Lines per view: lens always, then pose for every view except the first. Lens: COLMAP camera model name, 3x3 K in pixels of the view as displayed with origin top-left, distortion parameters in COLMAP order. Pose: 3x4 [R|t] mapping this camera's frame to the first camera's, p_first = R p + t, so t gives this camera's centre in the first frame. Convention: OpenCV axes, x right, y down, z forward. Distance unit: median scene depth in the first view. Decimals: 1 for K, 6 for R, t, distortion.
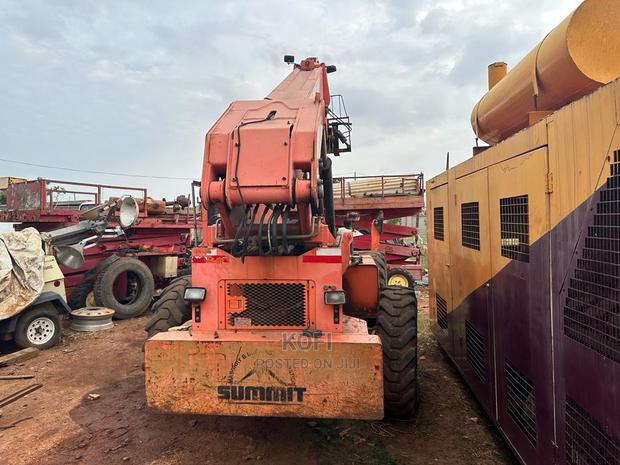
lens RADIAL K [[441.0, 0, 309.2], [0, 441.0, 228.2], [0, 0, 1]] dist [0.106415, -0.139059]
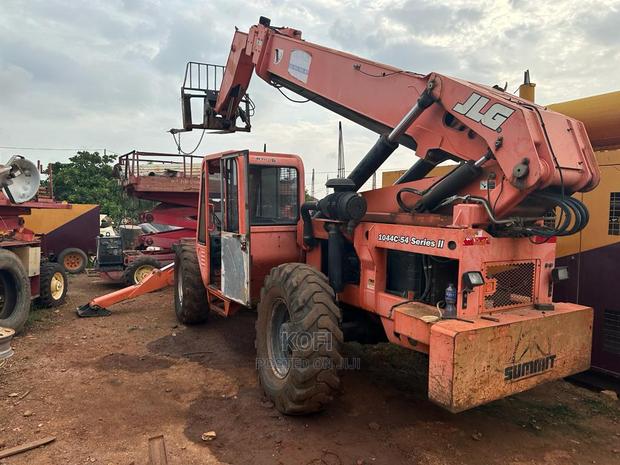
lens RADIAL K [[436.6, 0, 308.8], [0, 436.6, 238.8], [0, 0, 1]] dist [0.101914, -0.150675]
pose [[0.788863, -0.011260, 0.614465, -1.077961], [-0.019460, 0.998873, 0.043288, 0.031871], [-0.614260, -0.046106, 0.787755, 0.481204]]
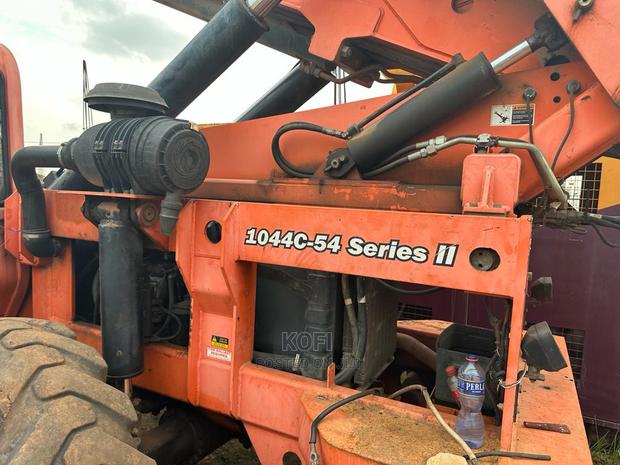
lens RADIAL K [[437.1, 0, 314.4], [0, 437.1, 237.4], [0, 0, 1]] dist [0.083342, -0.108292]
pose [[0.343852, -0.049912, 0.937696, -0.623216], [-0.024532, 0.997768, 0.062105, 0.044700], [-0.938703, -0.044358, 0.341860, 1.064874]]
